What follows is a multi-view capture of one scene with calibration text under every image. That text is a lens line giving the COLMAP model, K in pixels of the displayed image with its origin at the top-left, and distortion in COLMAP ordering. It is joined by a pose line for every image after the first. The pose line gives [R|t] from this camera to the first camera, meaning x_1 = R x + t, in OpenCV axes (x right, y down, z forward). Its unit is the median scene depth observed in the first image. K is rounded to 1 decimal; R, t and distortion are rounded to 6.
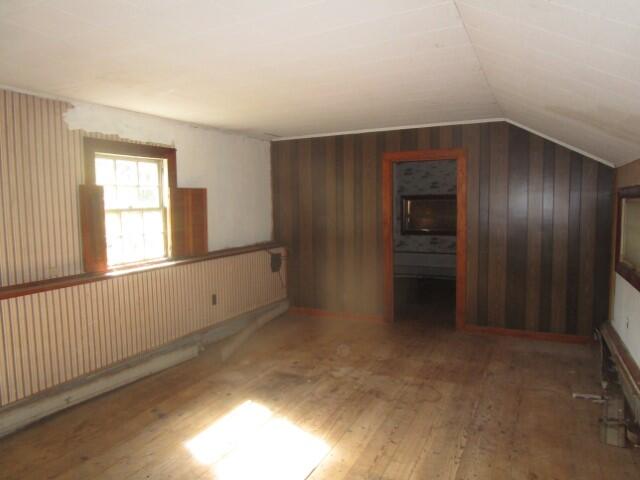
lens RADIAL K [[463.2, 0, 317.3], [0, 463.2, 241.6], [0, 0, 1]] dist [-0.013074, -0.003433]
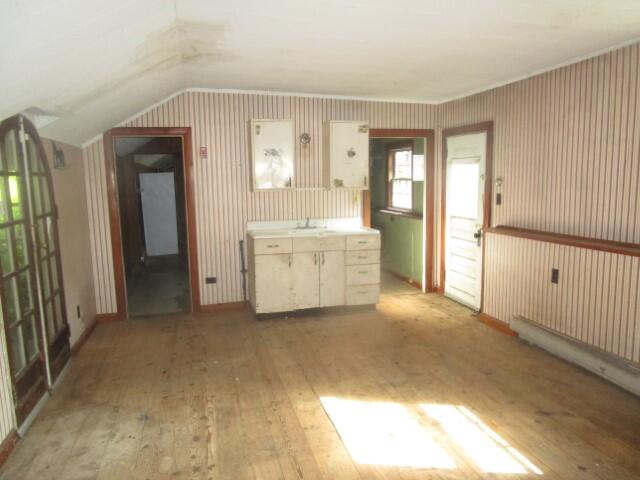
lens RADIAL K [[463.2, 0, 317.4], [0, 463.2, 241.1], [0, 0, 1]] dist [-0.013074, -0.003433]
pose [[-0.766576, 0.120199, -0.630803, 0.497795], [-0.011078, 0.979704, 0.200145, -0.104563], [0.642058, 0.160414, -0.749686, 1.339252]]
